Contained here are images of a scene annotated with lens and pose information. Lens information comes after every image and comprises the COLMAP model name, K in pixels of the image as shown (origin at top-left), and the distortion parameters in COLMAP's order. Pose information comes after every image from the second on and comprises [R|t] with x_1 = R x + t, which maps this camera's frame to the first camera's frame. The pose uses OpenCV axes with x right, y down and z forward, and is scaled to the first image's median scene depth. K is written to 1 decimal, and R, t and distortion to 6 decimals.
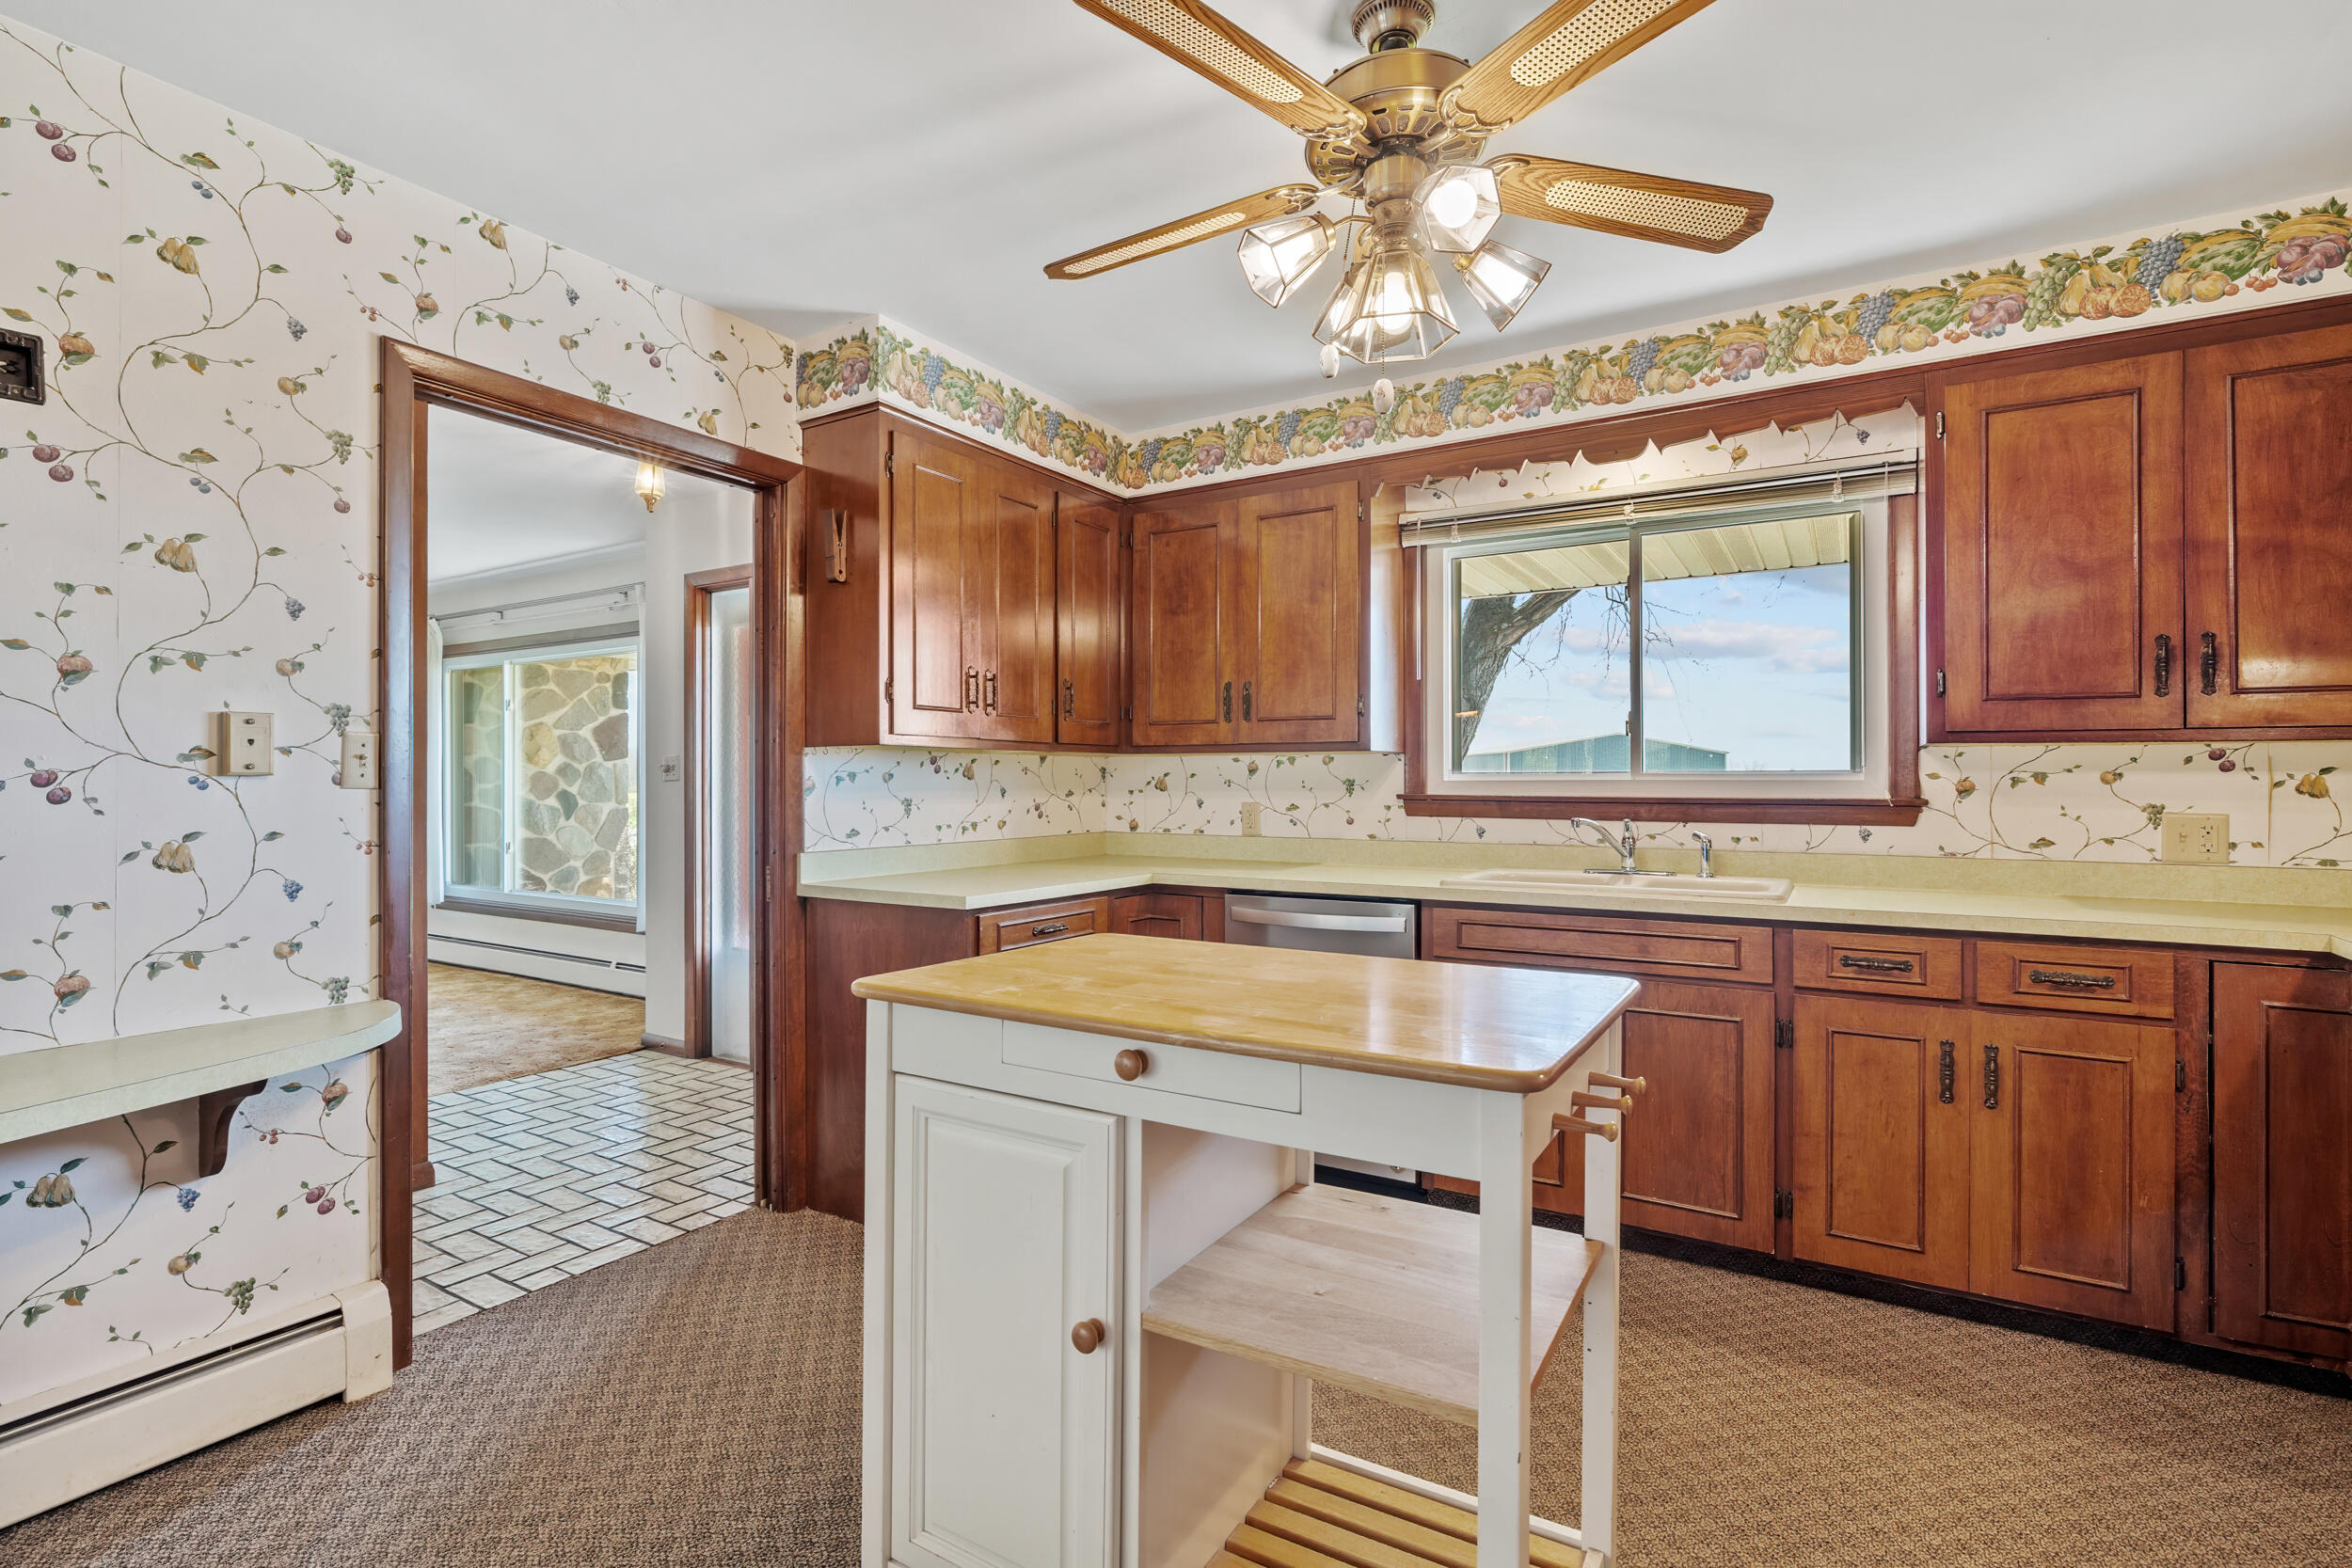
lens RADIAL K [[1089.1, 0, 1174.2], [0, 1089.1, 777.6], [0, 0, 1]] dist [-0.005821, -0.000070]
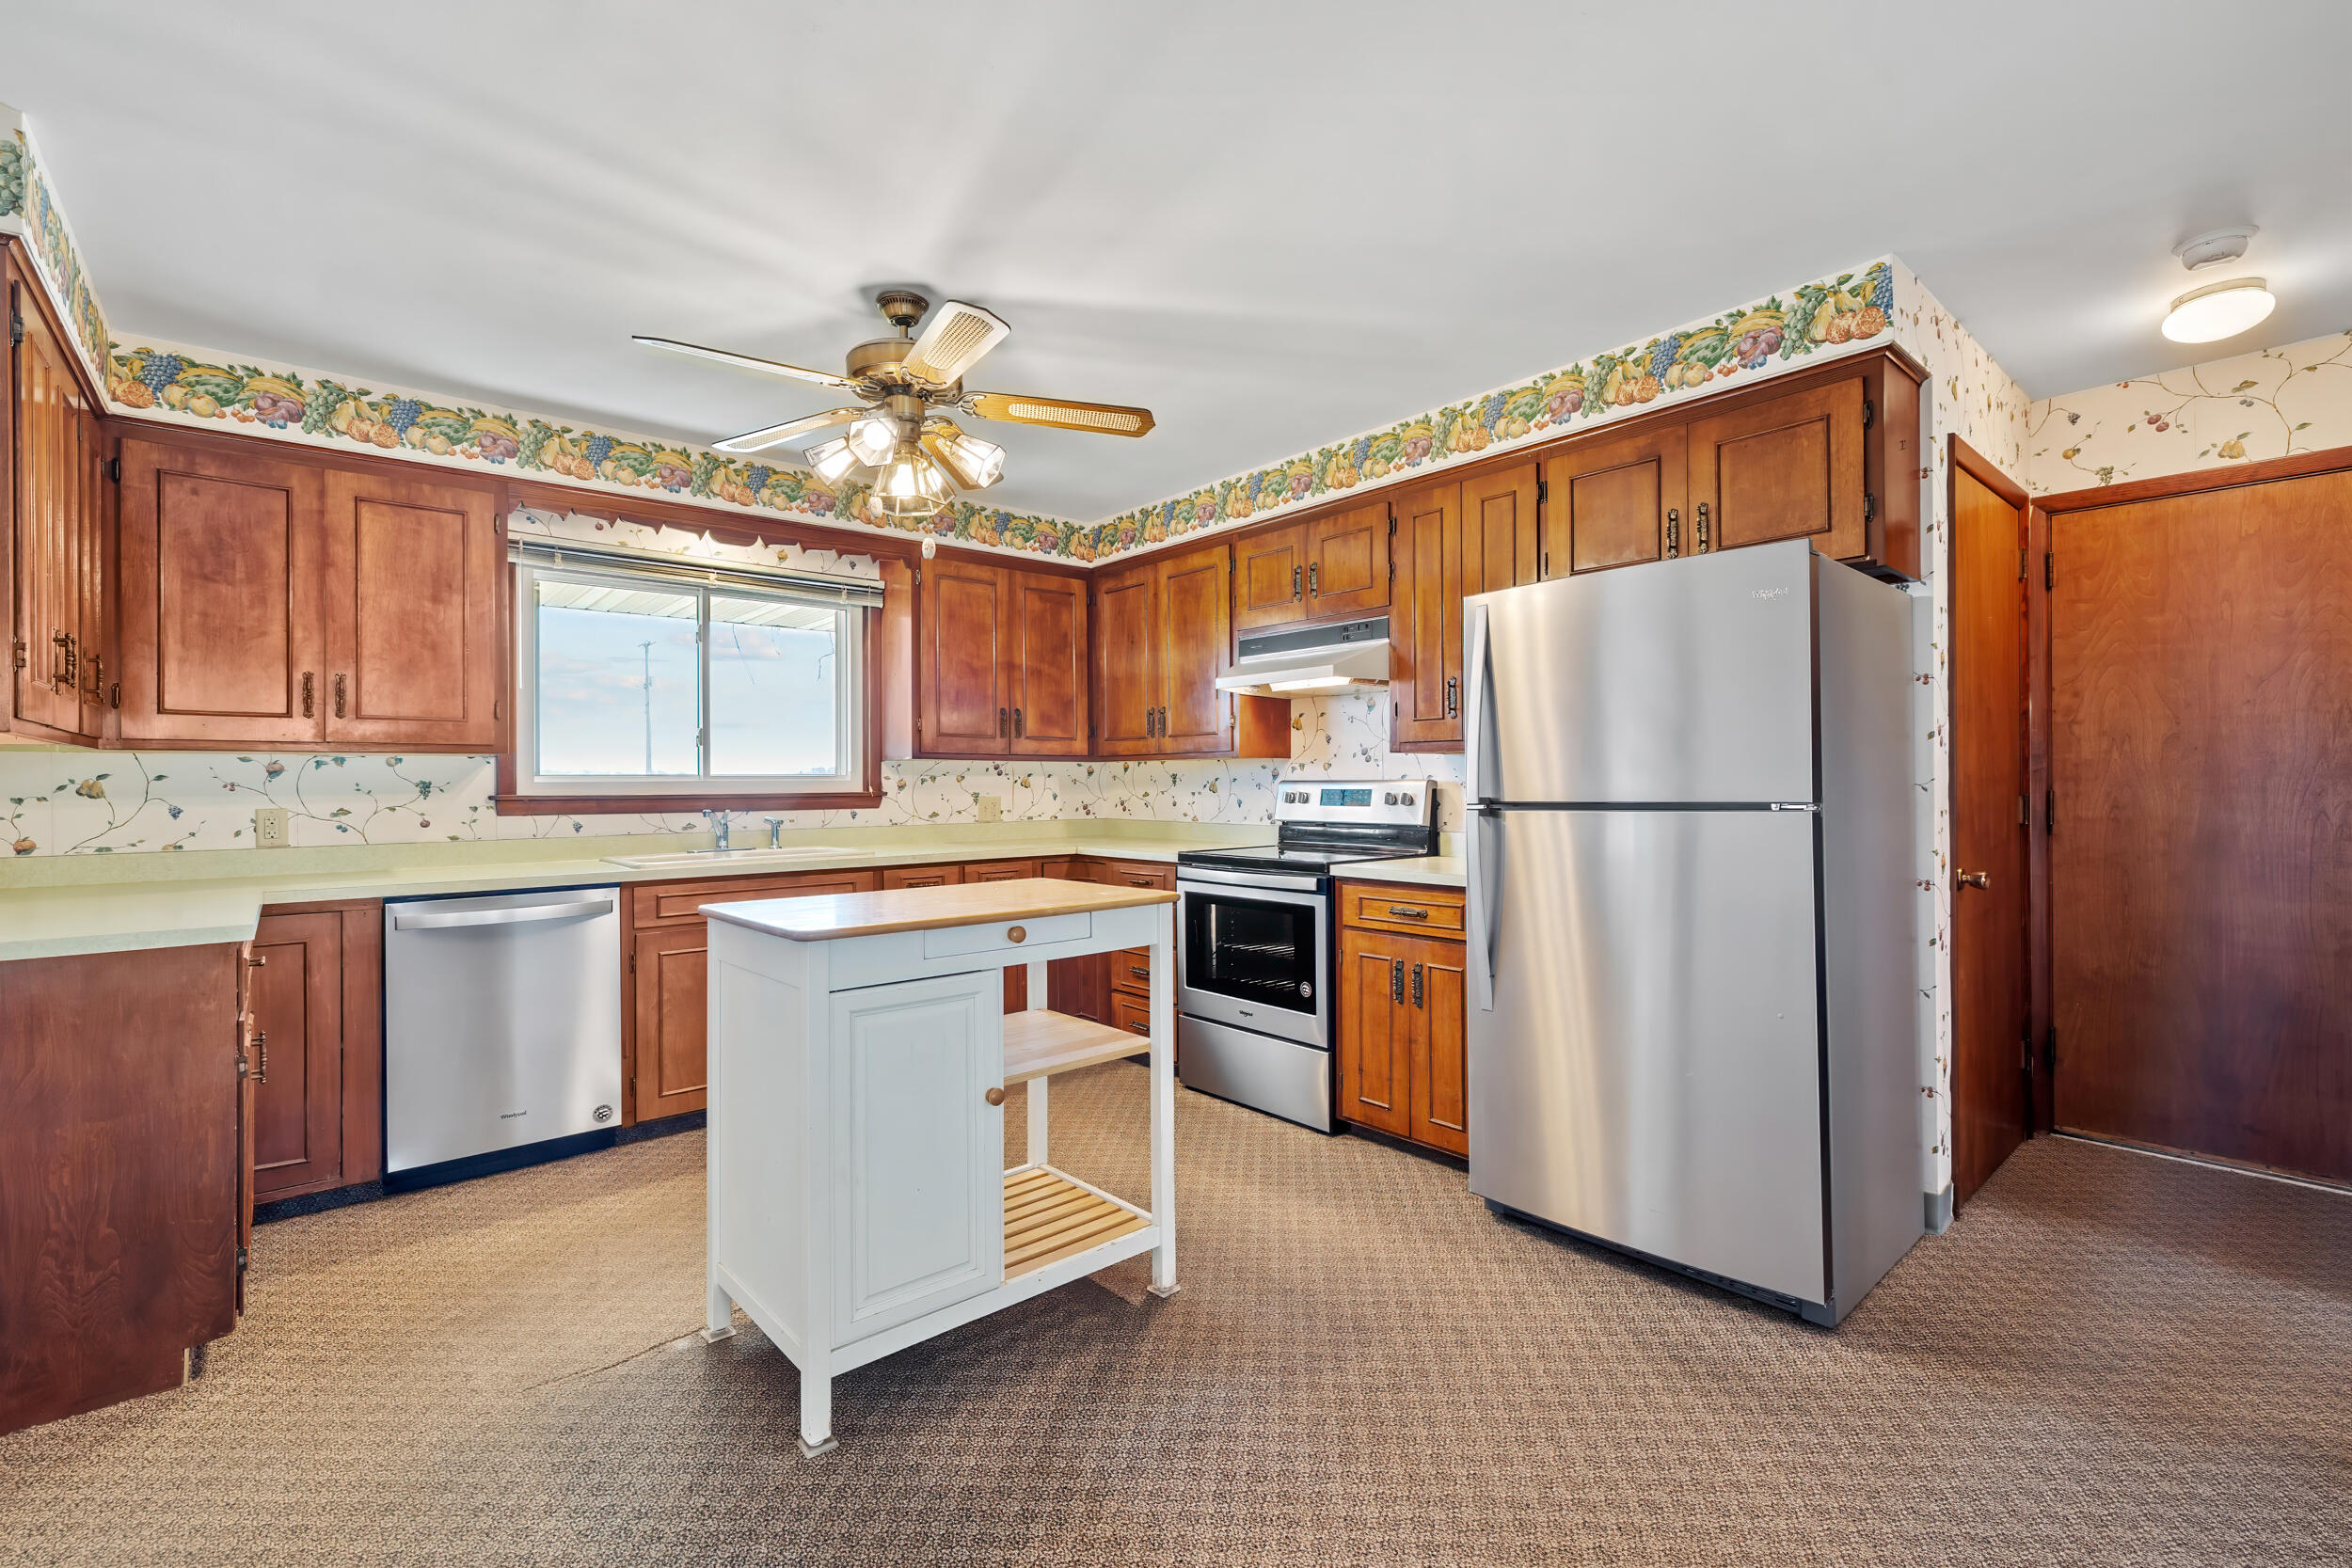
lens RADIAL K [[1003.3, 0, 1176.7], [0, 1003.3, 775.8], [0, 0, 1]] dist [0.002584, -0.000076]
pose [[0.305483, 0.003493, 0.952191, -0.540568], [0.004525, 0.999977, -0.005120, 0.004597], [-0.952187, 0.005872, 0.305460, 0.082993]]
